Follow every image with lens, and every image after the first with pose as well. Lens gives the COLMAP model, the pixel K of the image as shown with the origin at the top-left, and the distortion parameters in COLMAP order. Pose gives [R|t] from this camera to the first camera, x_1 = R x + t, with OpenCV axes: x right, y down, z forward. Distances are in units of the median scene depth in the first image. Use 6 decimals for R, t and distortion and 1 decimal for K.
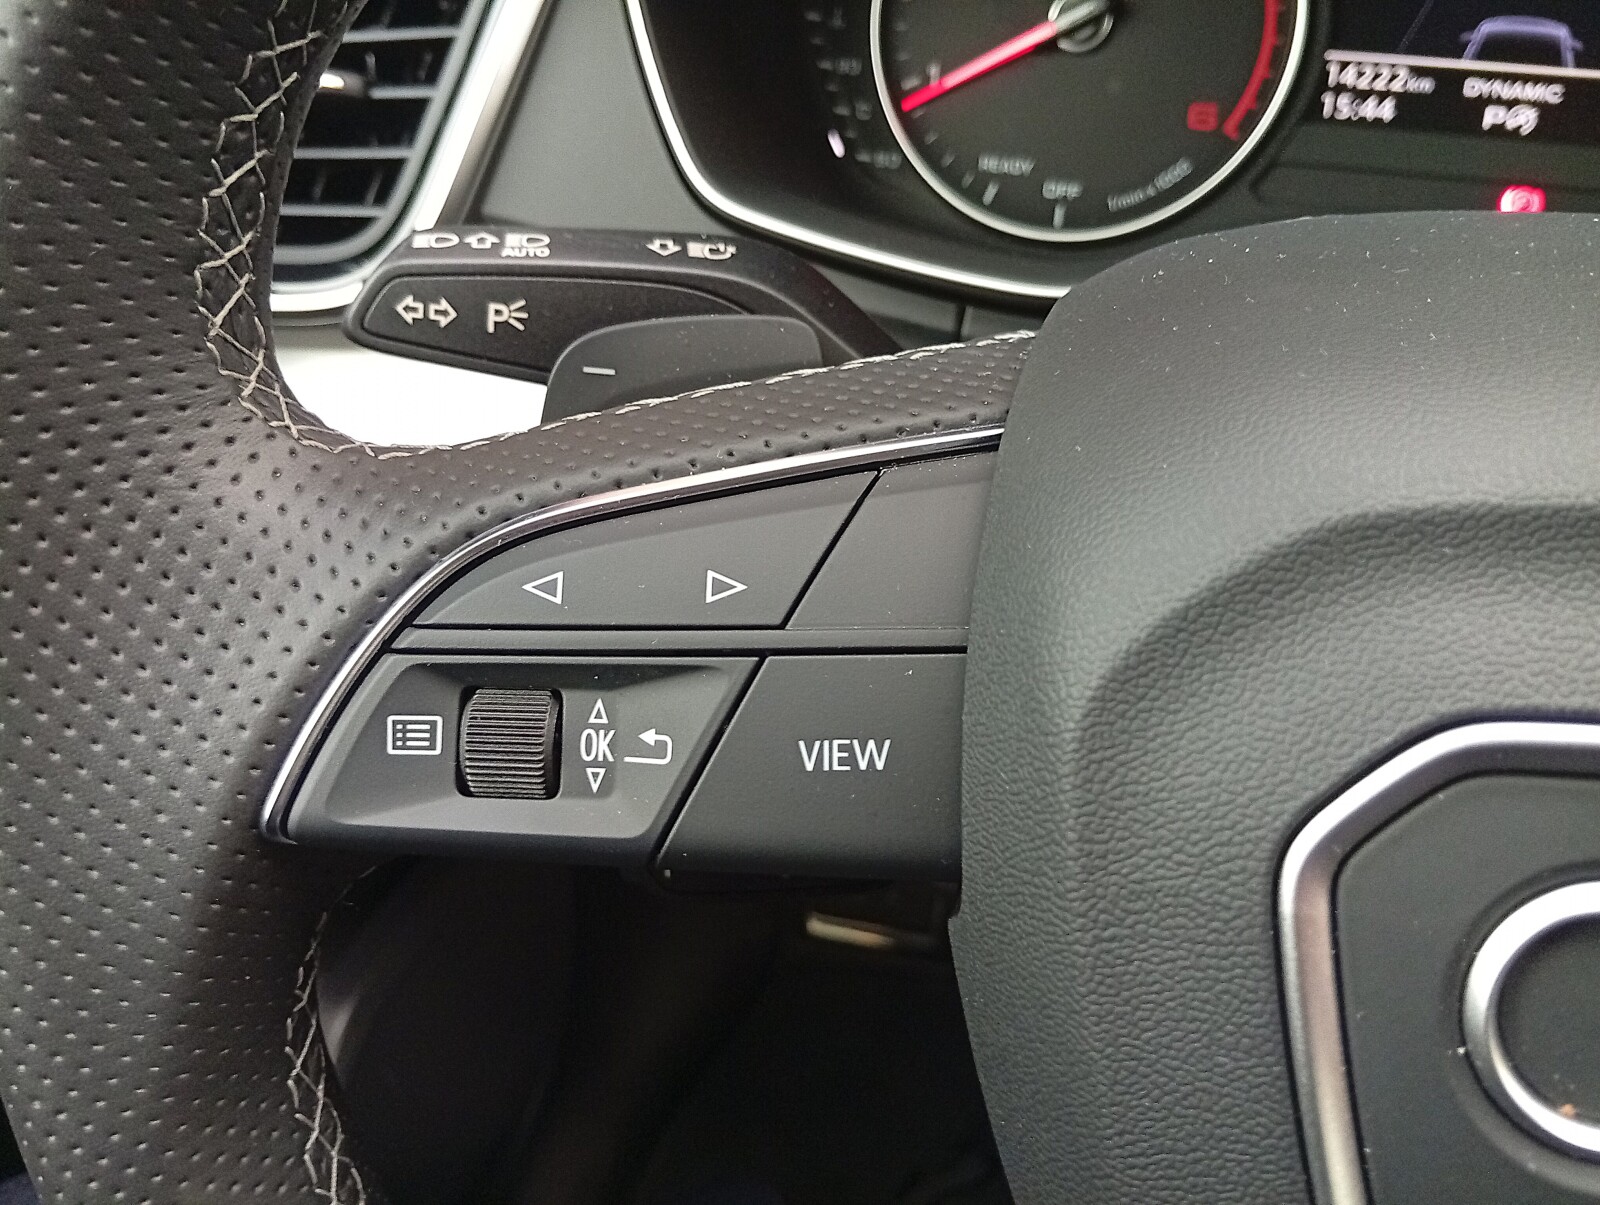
lens RADIAL K [[1330.3, 0, 795.5], [0, 1330.3, 603.7], [0, 0, 1]] dist [0.060772, -0.158929]
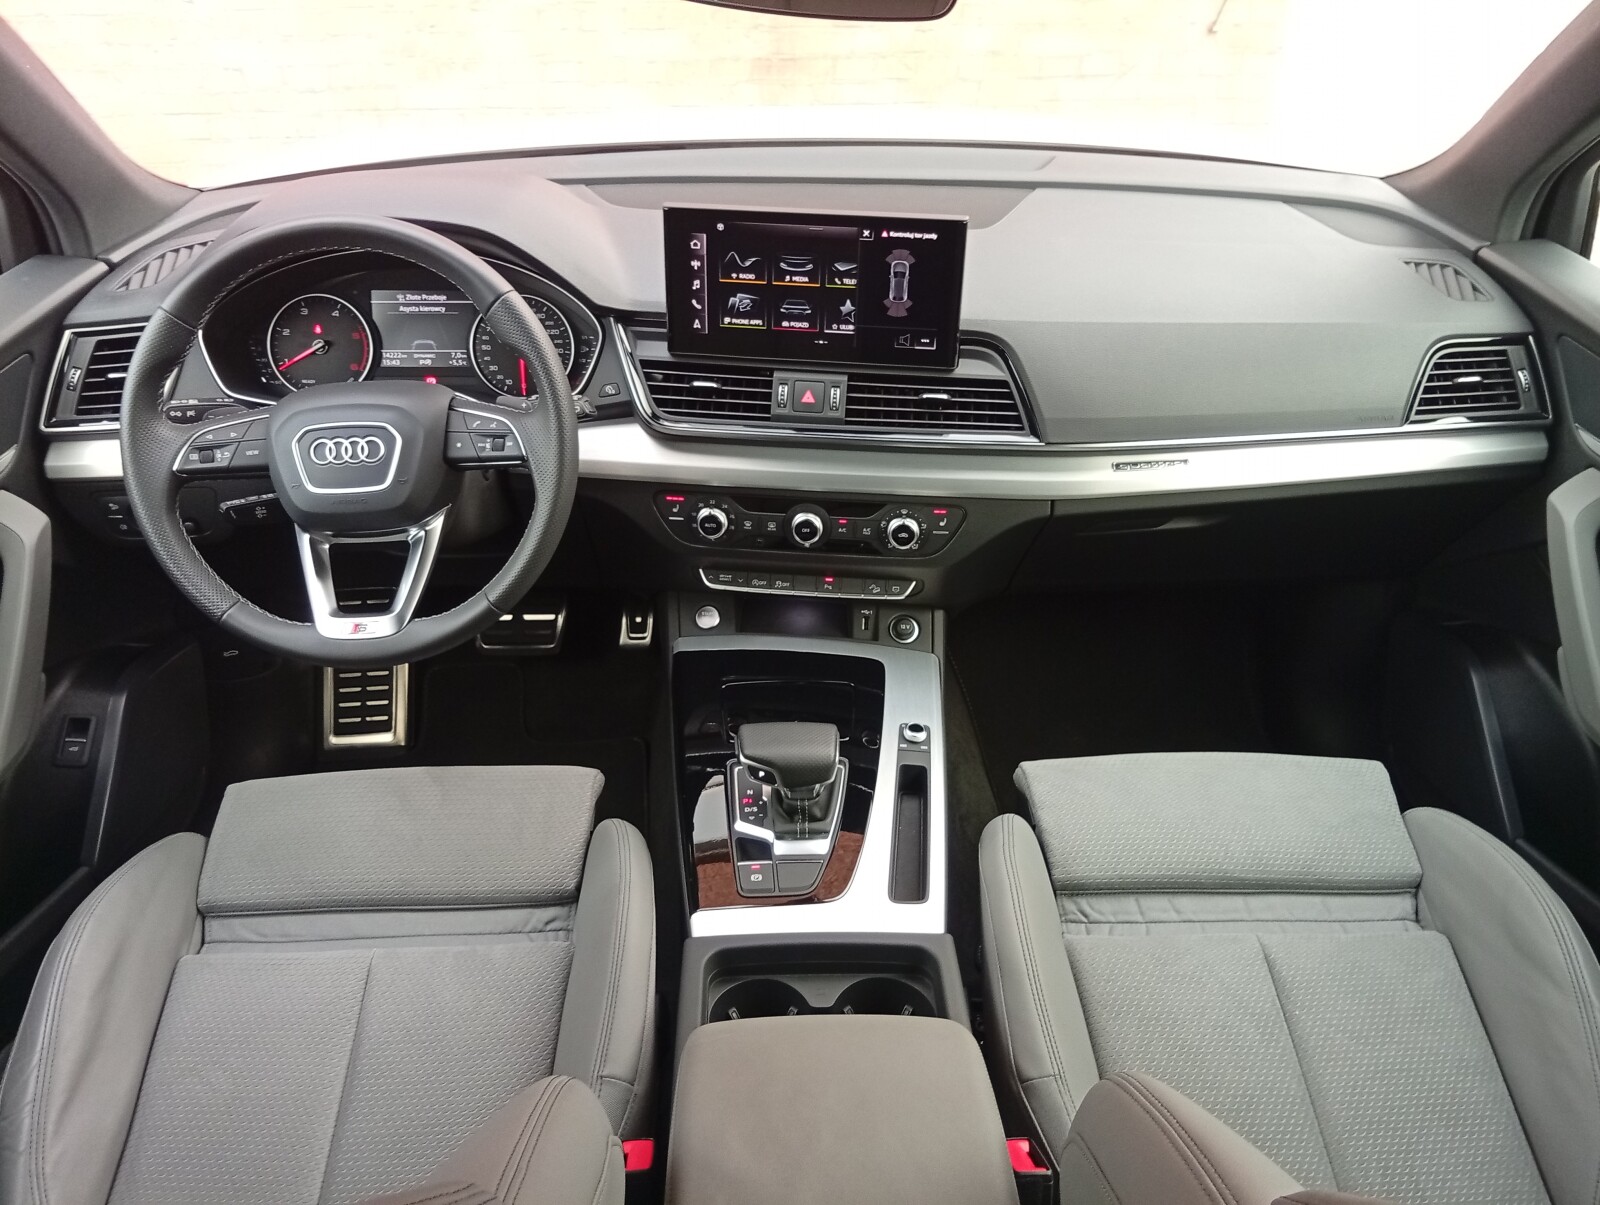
lens RADIAL K [[1289.1, 0, 796.4], [0, 1289.1, 605.6], [0, 0, 1]] dist [0.083557, -0.179512]
pose [[0.941298, -0.130258, 0.311434, 0.249541], [0.174017, 0.977767, -0.117006, 1.110795], [-0.289268, 0.164332, 0.943037, -3.196060]]
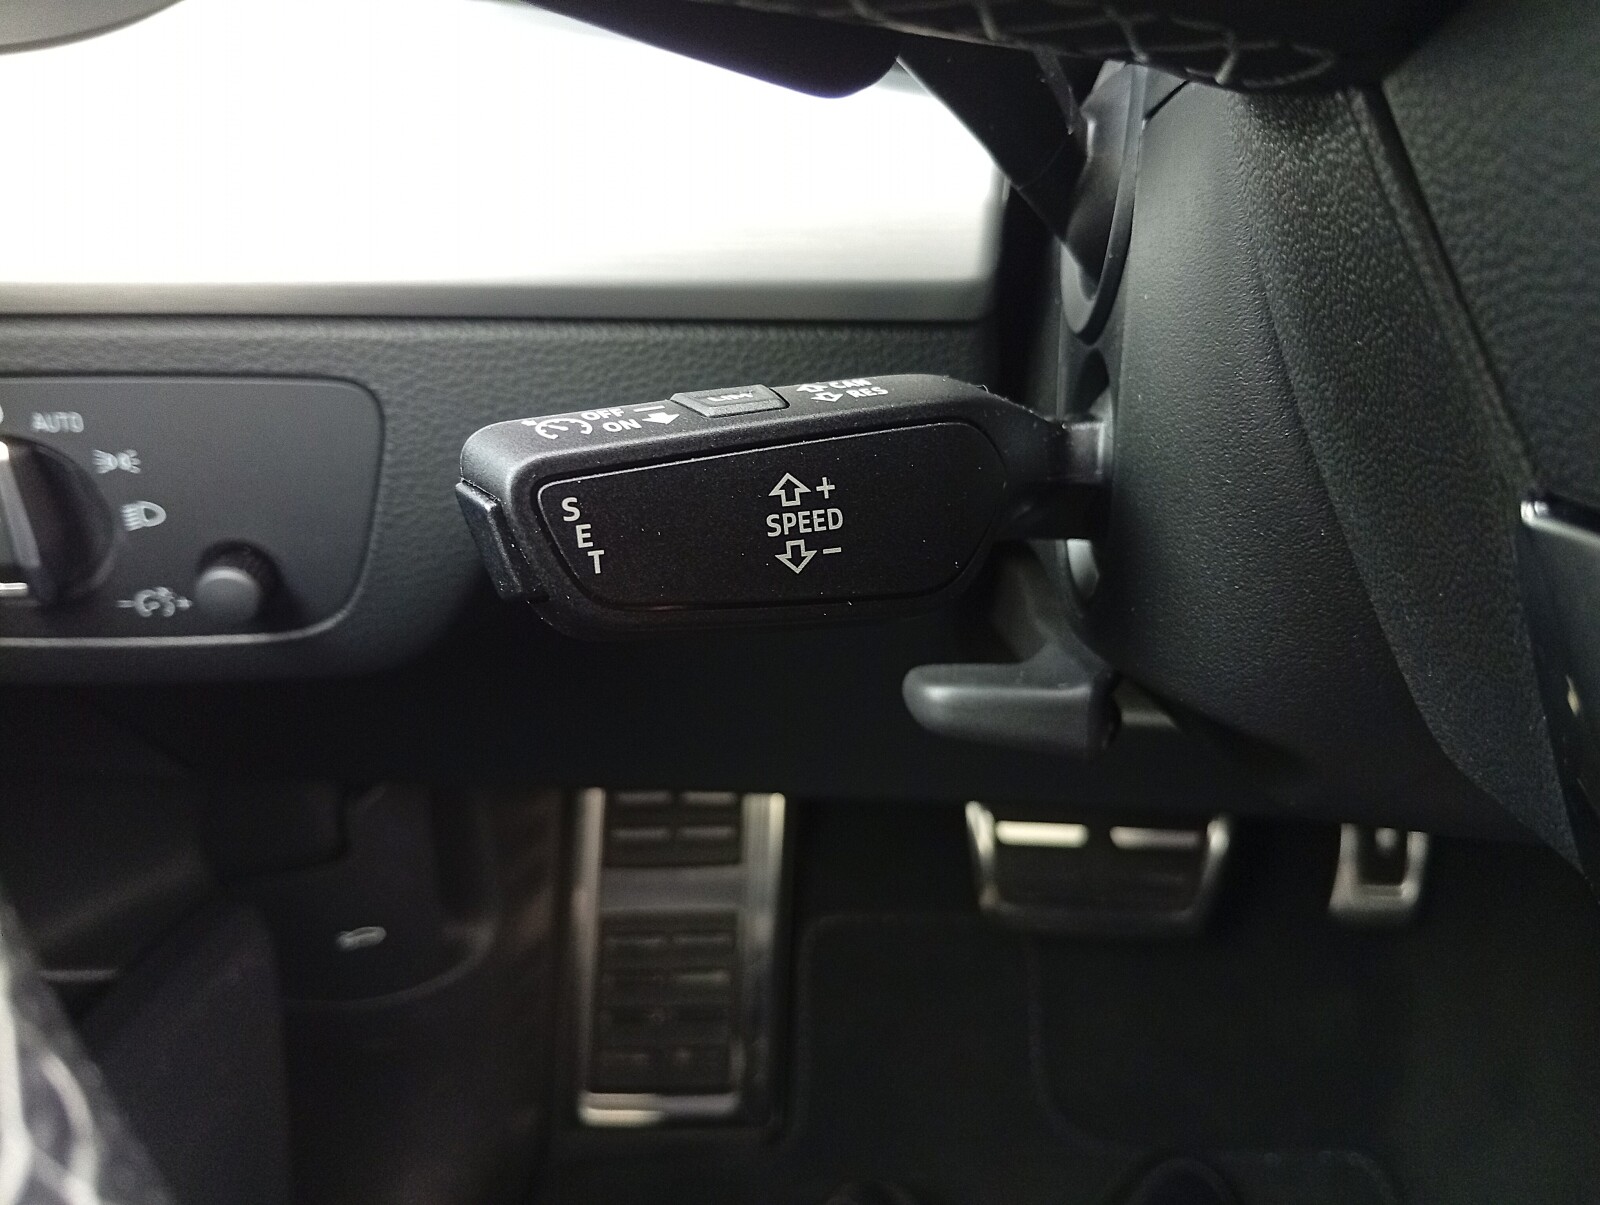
lens RADIAL K [[1330.3, 0, 795.5], [0, 1330.3, 603.7], [0, 0, 1]] dist [0.060772, -0.158929]
pose [[0.966309, -0.083259, 0.243547, -0.112890], [0.124619, 0.979273, -0.159671, 0.231995], [-0.225205, 0.184642, 0.956656, 0.345656]]
